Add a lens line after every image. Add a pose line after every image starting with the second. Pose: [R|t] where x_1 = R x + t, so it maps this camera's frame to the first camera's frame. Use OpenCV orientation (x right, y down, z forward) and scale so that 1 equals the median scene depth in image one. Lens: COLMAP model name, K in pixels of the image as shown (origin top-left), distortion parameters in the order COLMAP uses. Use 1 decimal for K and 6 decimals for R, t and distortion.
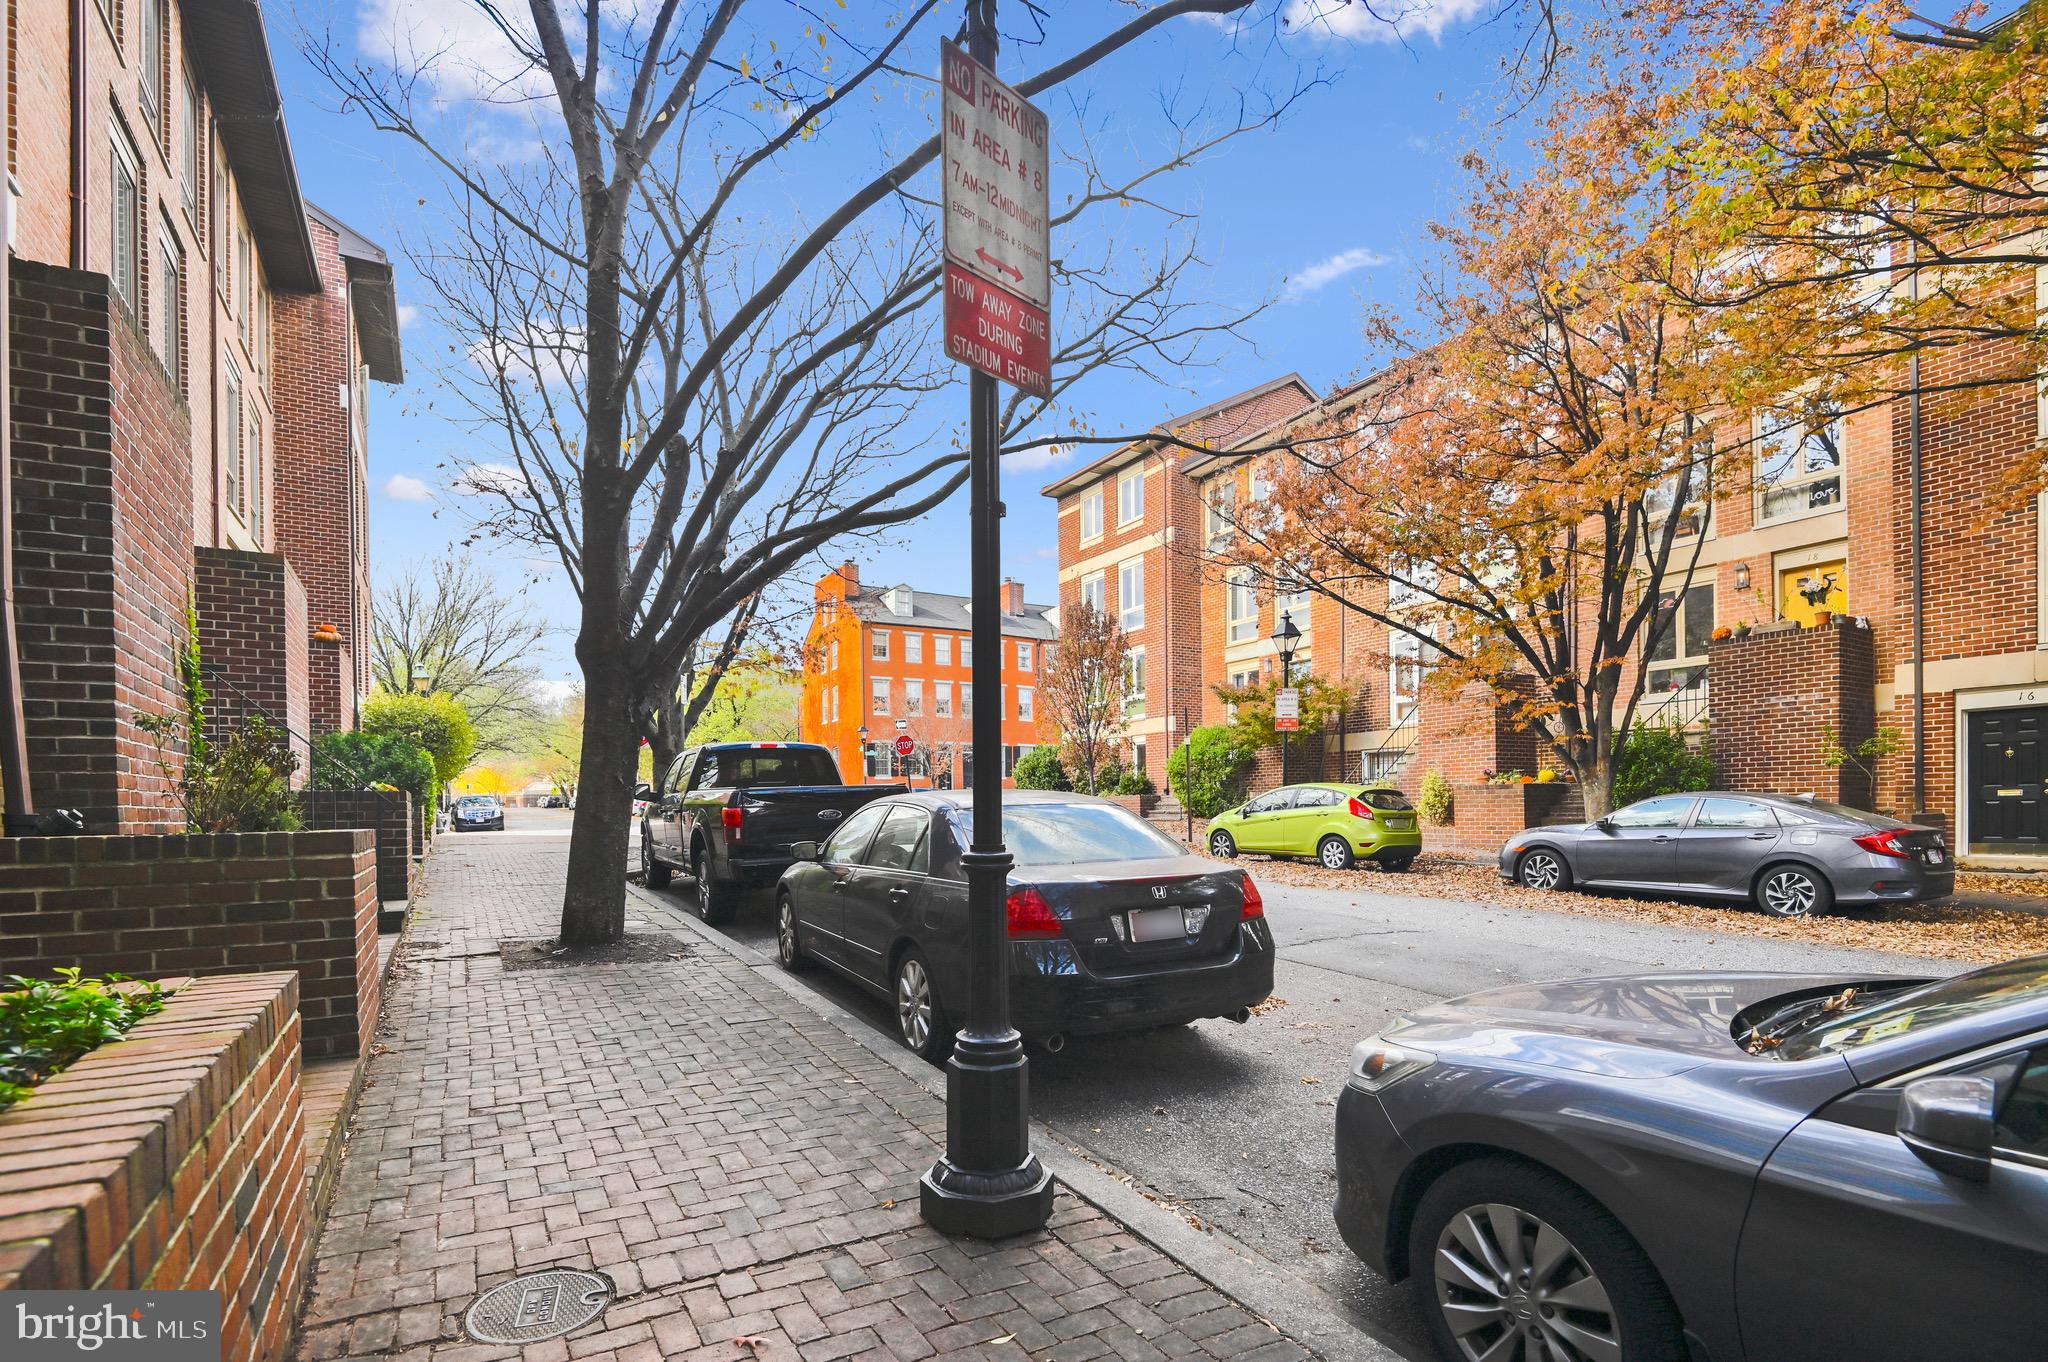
lens RADIAL K [[962.8, 0, 1017.4], [0, 962.8, 810.3], [0, 0, 1]] dist [-0.003137, -0.005263]
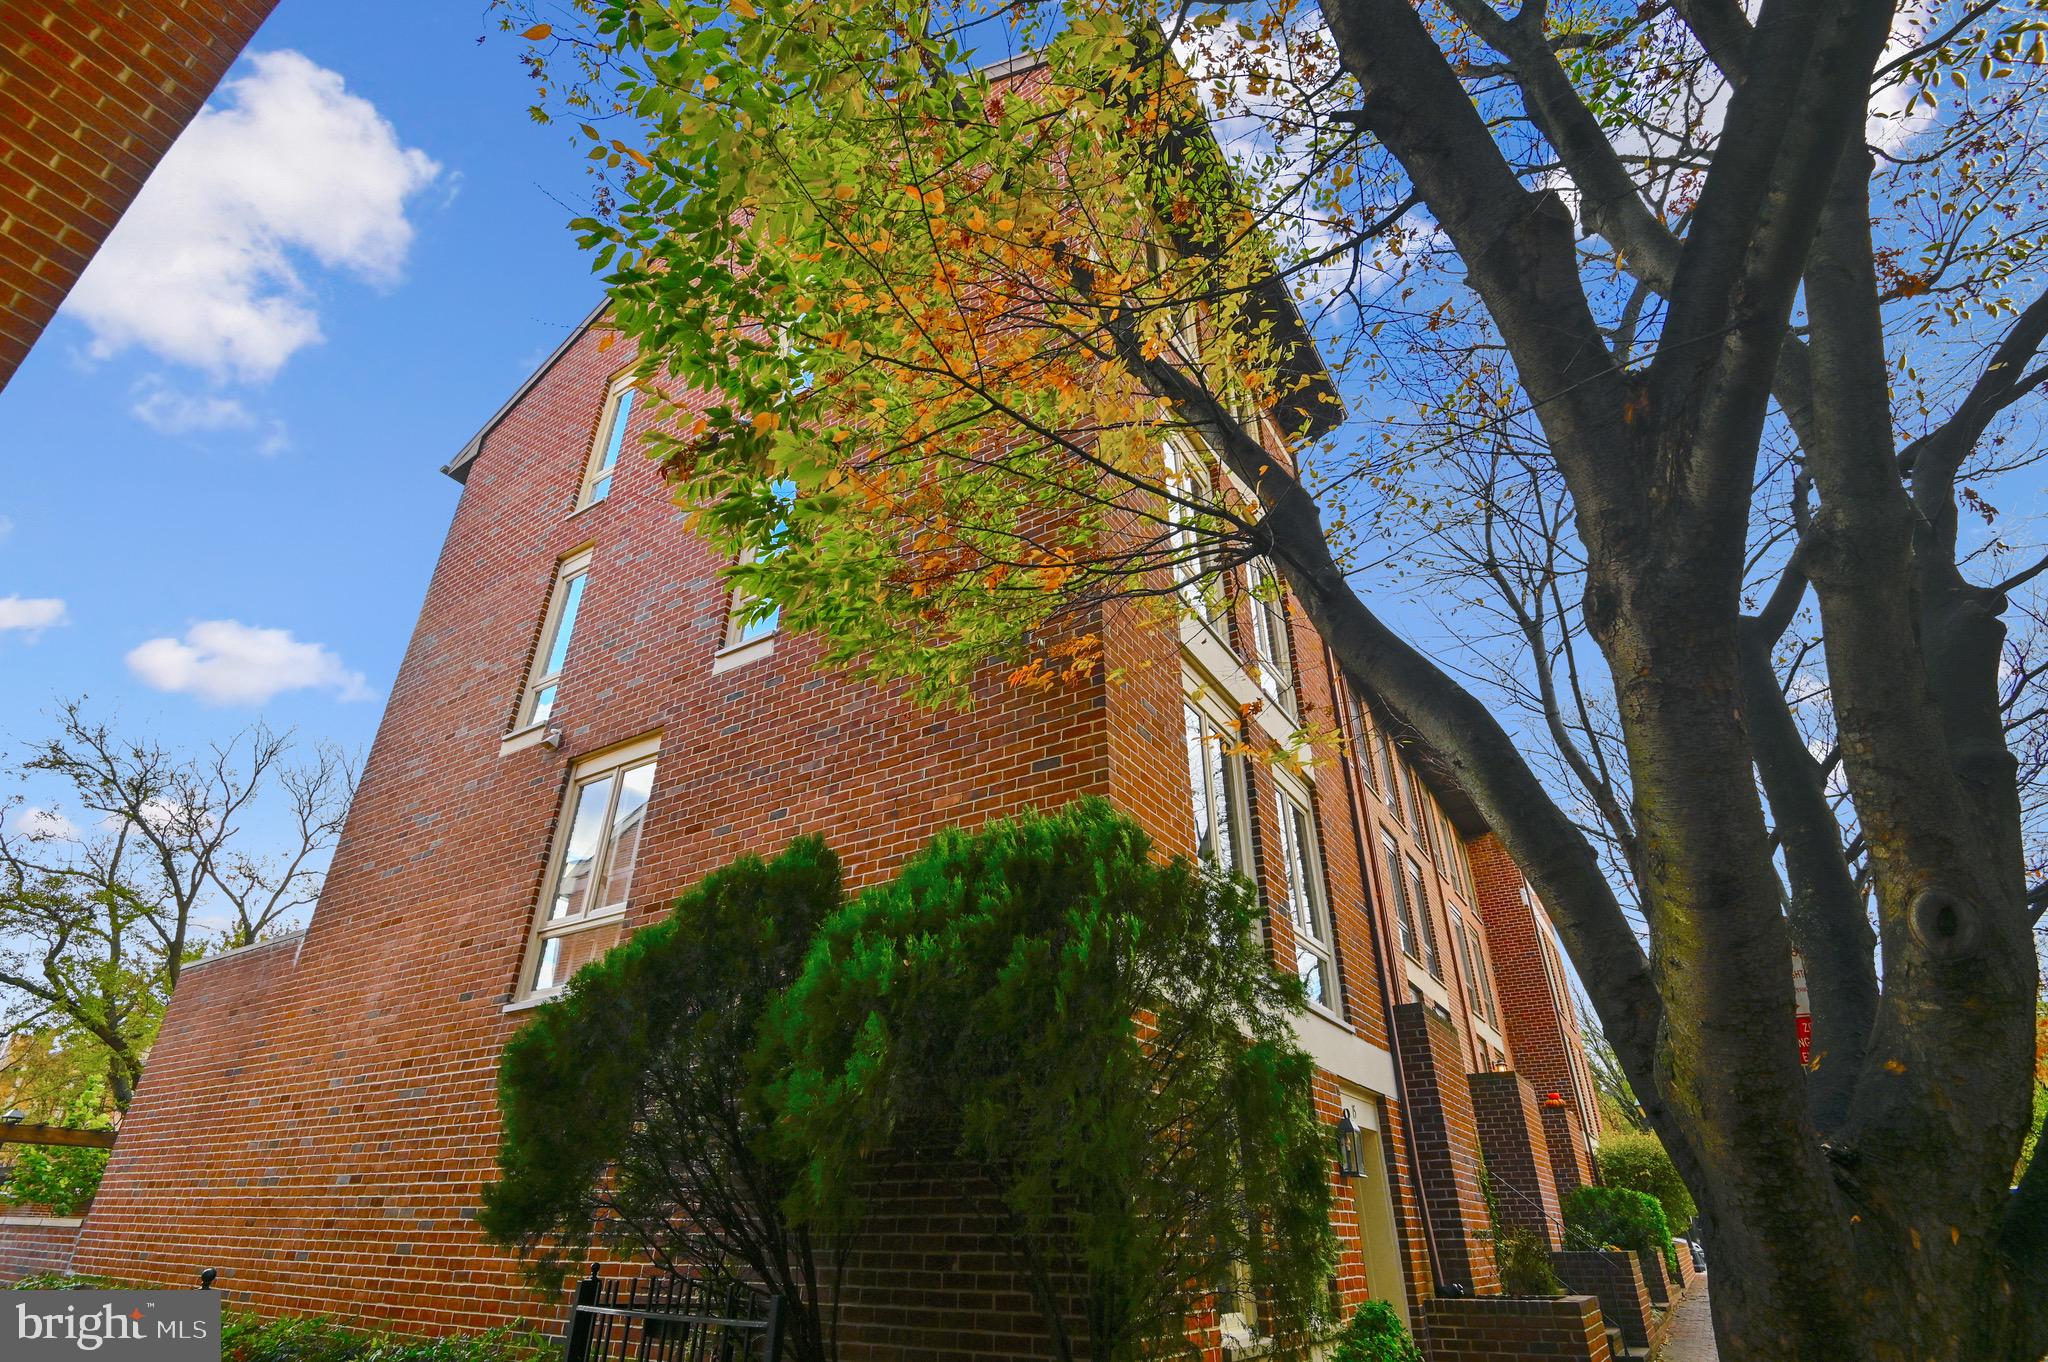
lens RADIAL K [[962.8, 0, 1024.6], [0, 962.8, 686.9], [0, 0, 1]] dist [-0.003137, -0.005263]
pose [[0.445311, -0.421002, -0.790225, 0.265449], [-0.021233, 0.877349, -0.479383, -0.036671], [0.895124, 0.230253, 0.381754, -0.317172]]
